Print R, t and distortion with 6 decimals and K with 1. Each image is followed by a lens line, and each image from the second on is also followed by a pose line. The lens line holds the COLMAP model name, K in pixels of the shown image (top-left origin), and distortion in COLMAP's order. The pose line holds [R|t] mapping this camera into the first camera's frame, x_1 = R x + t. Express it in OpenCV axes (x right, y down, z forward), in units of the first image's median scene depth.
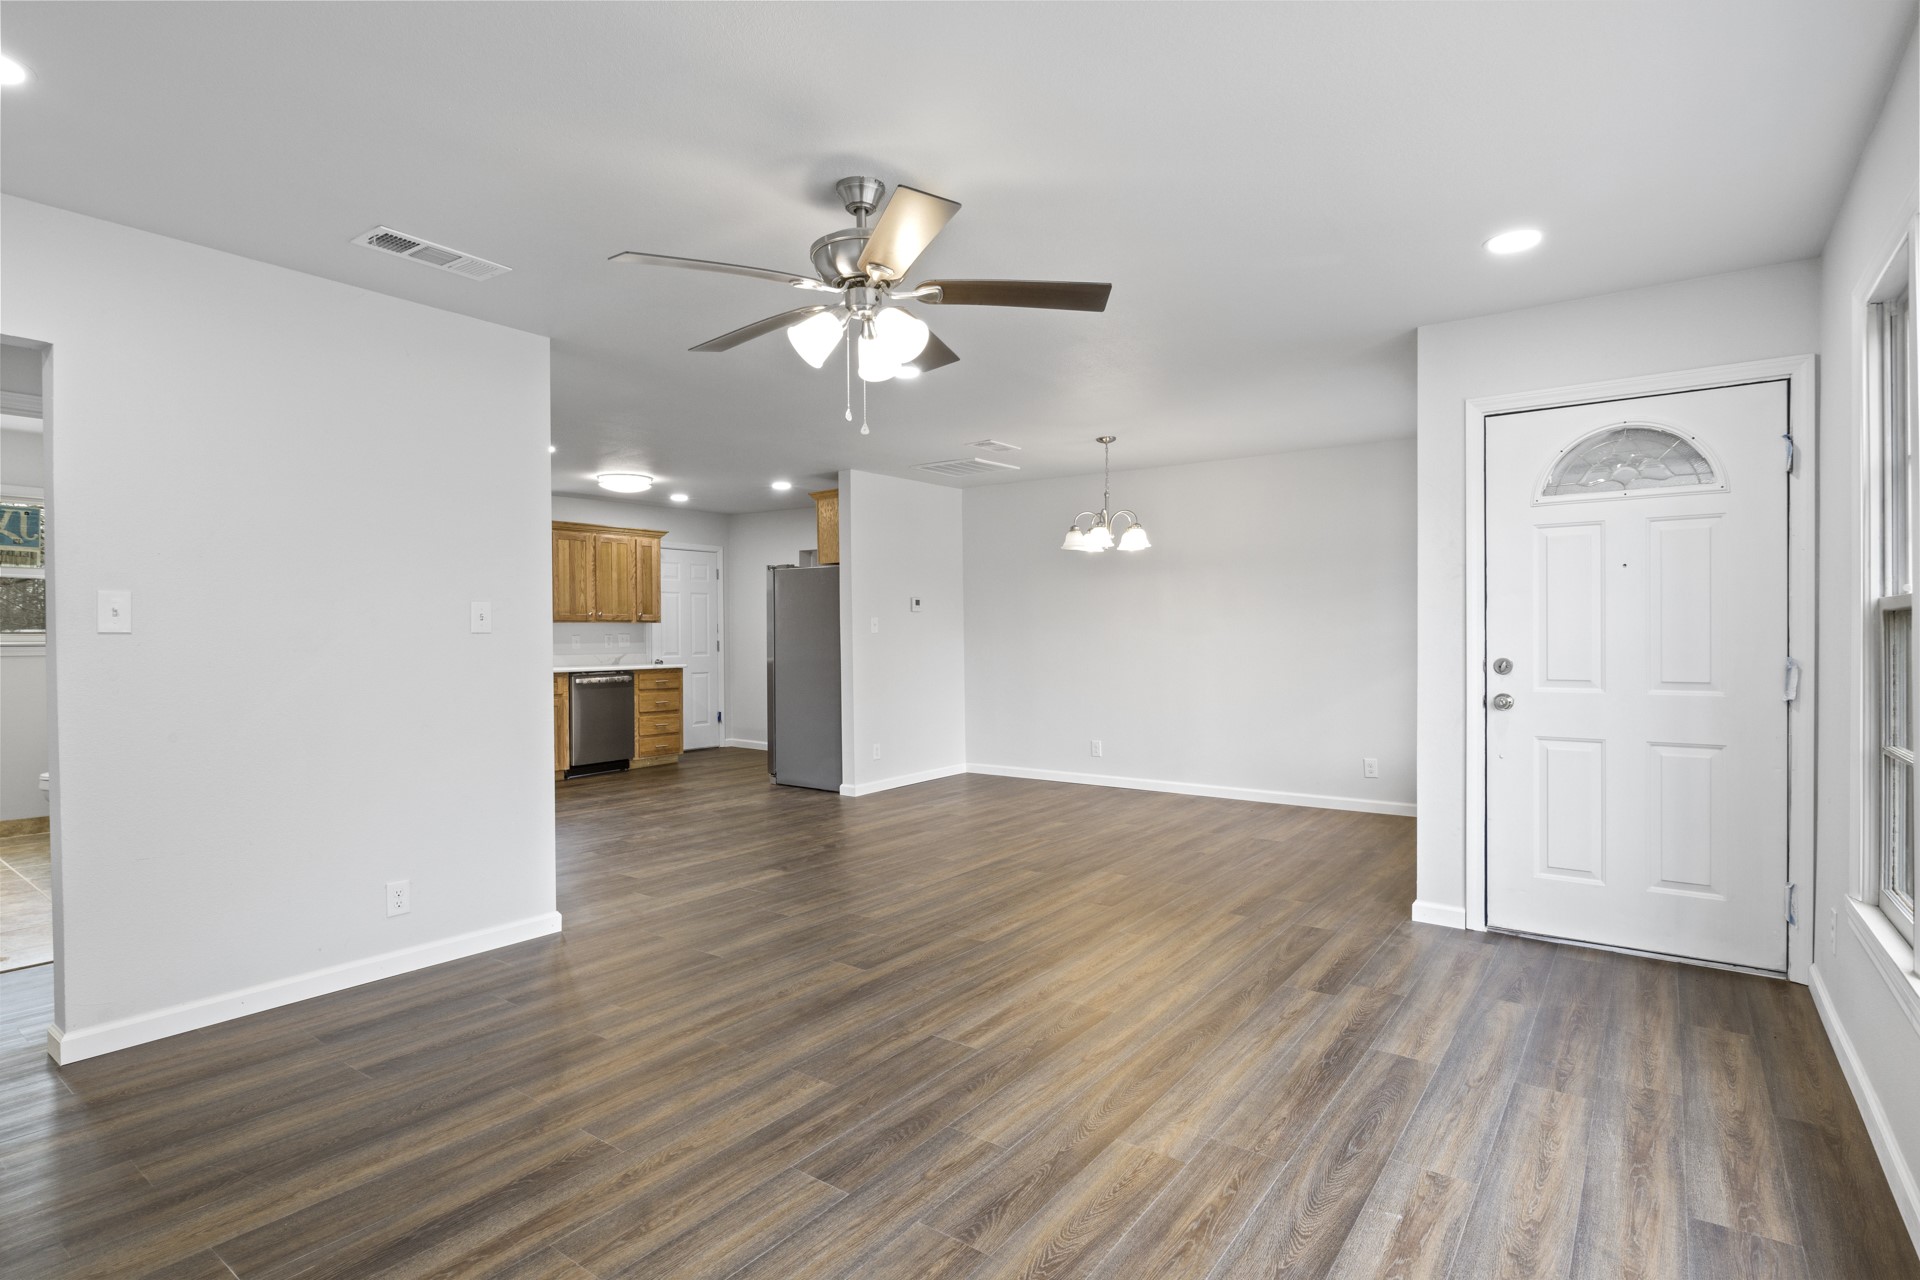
lens RADIAL K [[950.5, 0, 960.0], [0, 950.5, 640.0], [0, 0, 1]] dist [-0.000922, -0.000276]
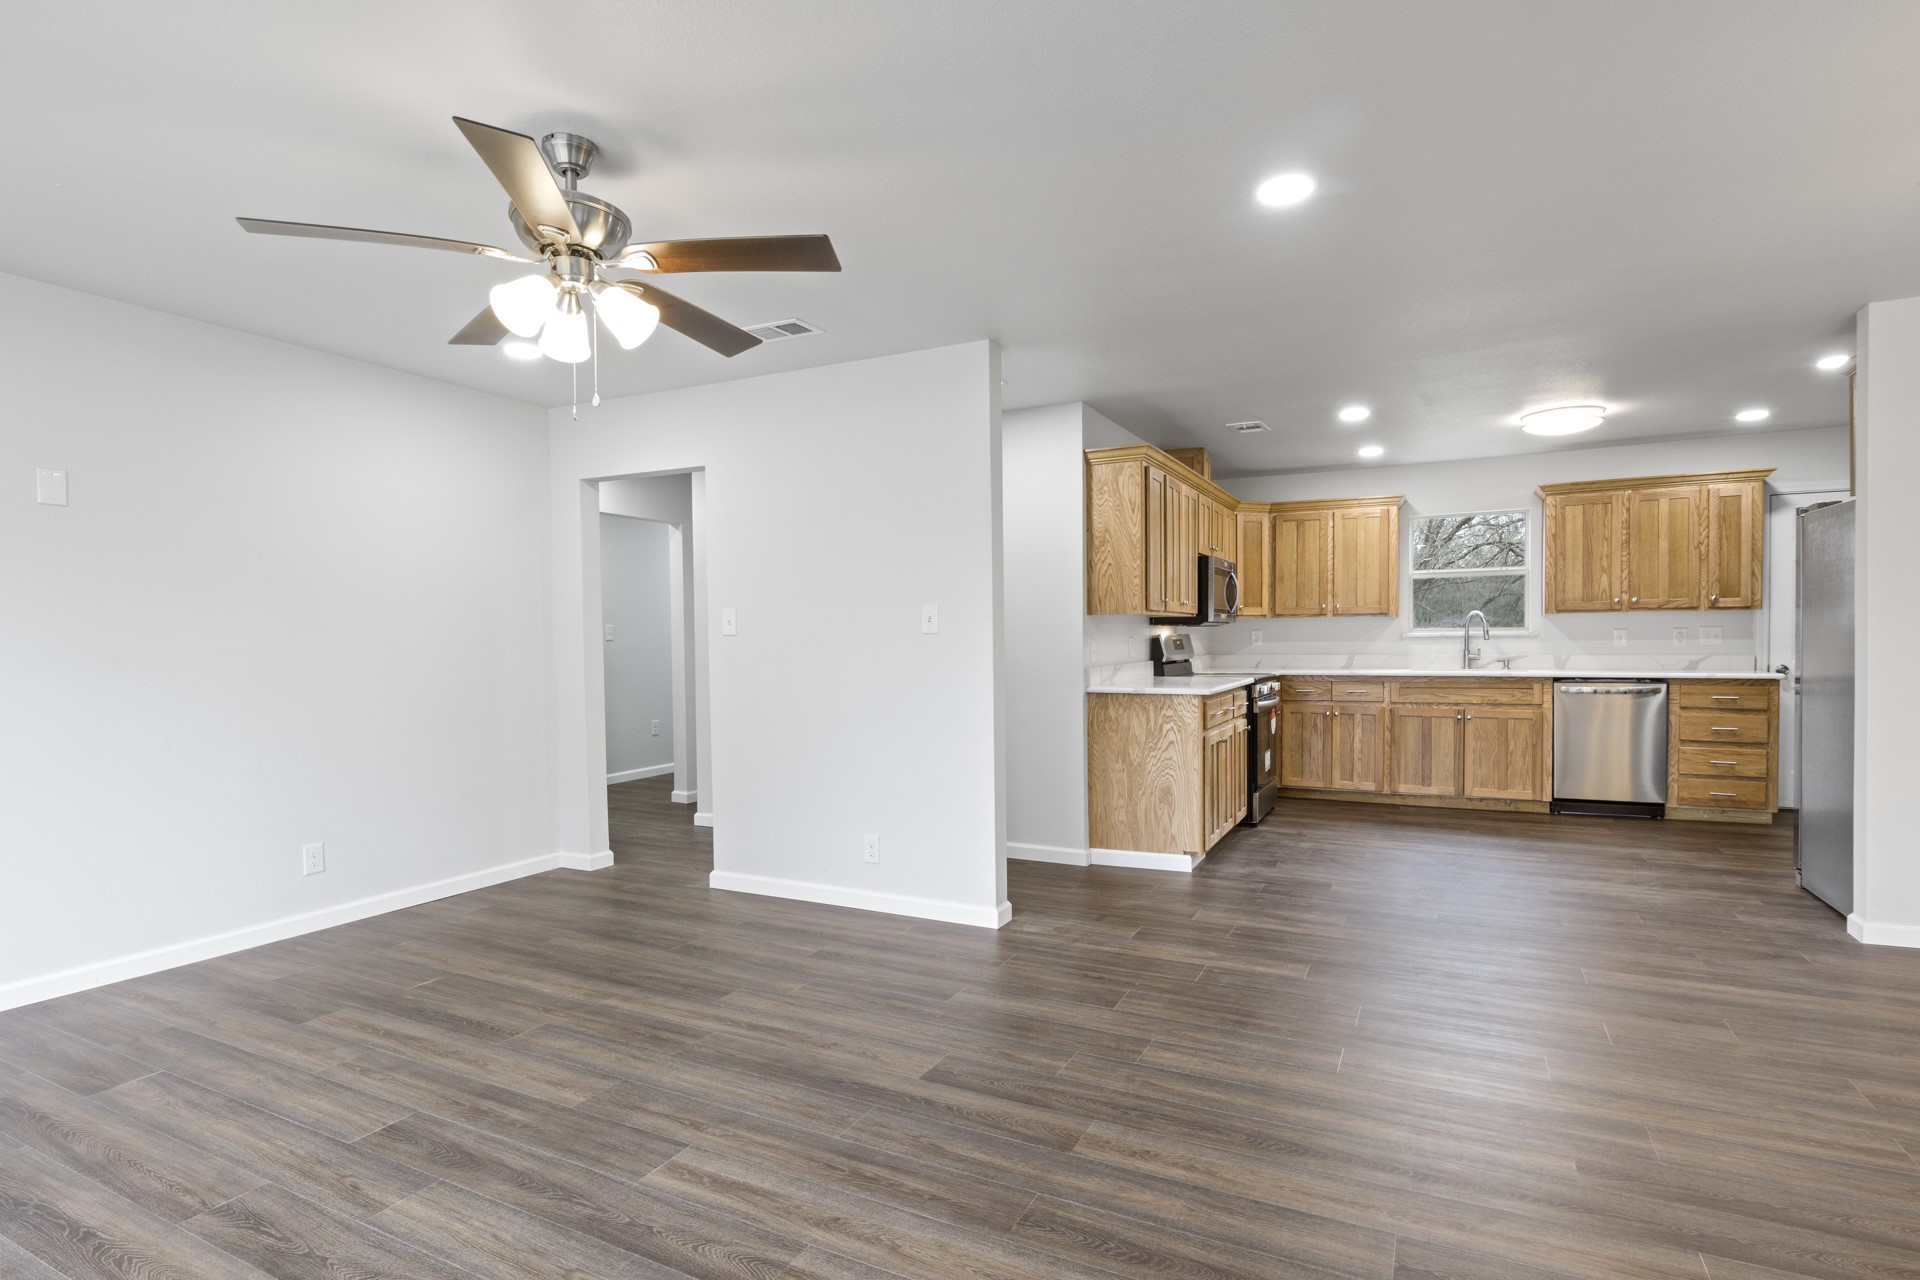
lens RADIAL K [[965.0, 0, 960.0], [0, 965.0, 640.0], [0, 0, 1]] dist [-0.003624, -0.001189]
pose [[0.166234, 0.006933, -0.986062, 0.738436], [0.002752, 0.999968, 0.007495, -0.009442], [0.986082, -0.003959, 0.166210, 1.010375]]
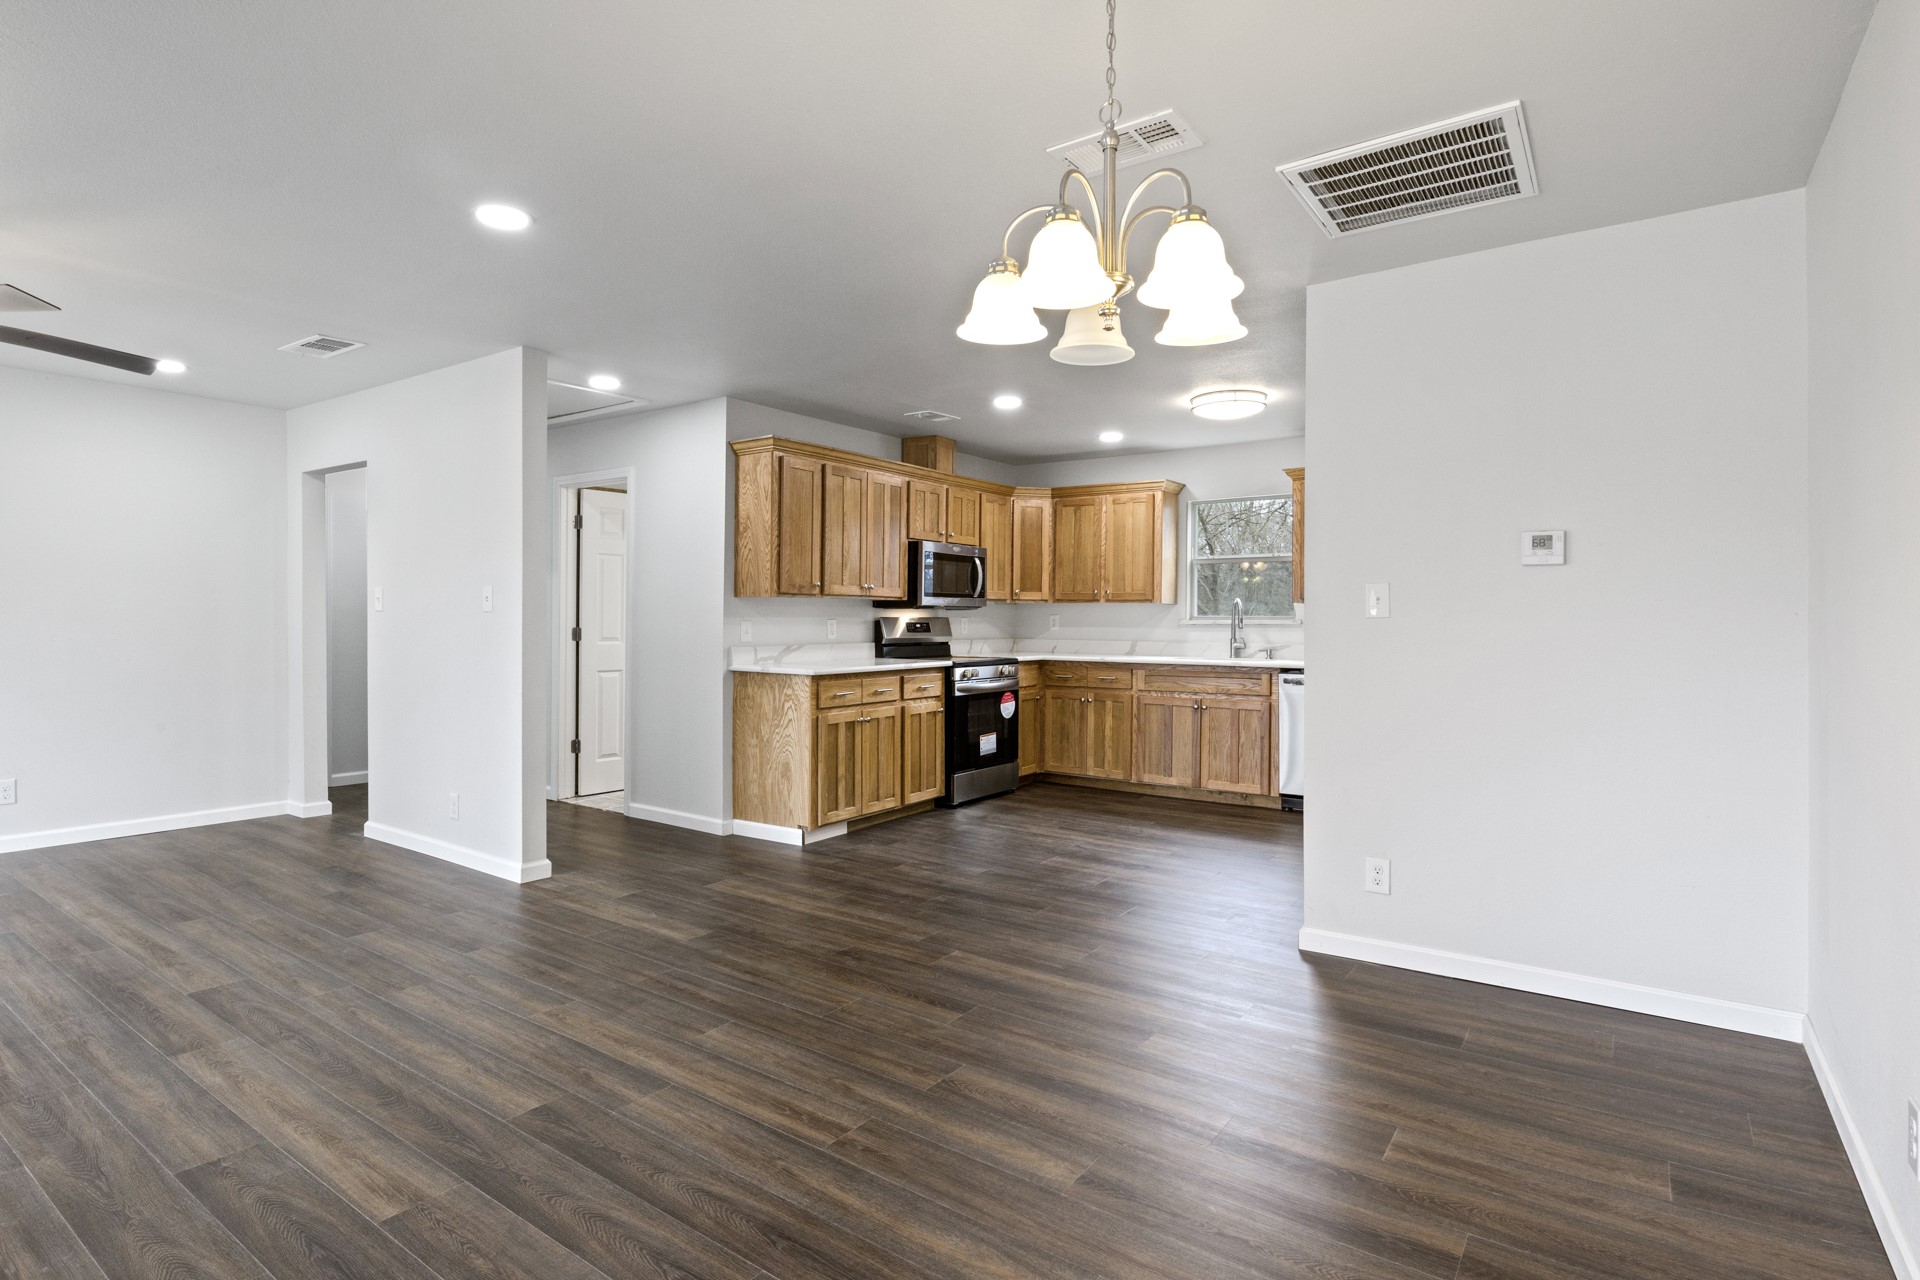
lens RADIAL K [[965.0, 0, 948.4], [0, 965.0, 596.5], [0, 0, 1]] dist [-0.002010, -0.001145]
pose [[0.012837, -0.016563, -0.999780, 0.899280], [-0.012546, 0.999781, -0.016724, -0.016256], [0.999839, 0.012758, 0.012626, 1.882519]]
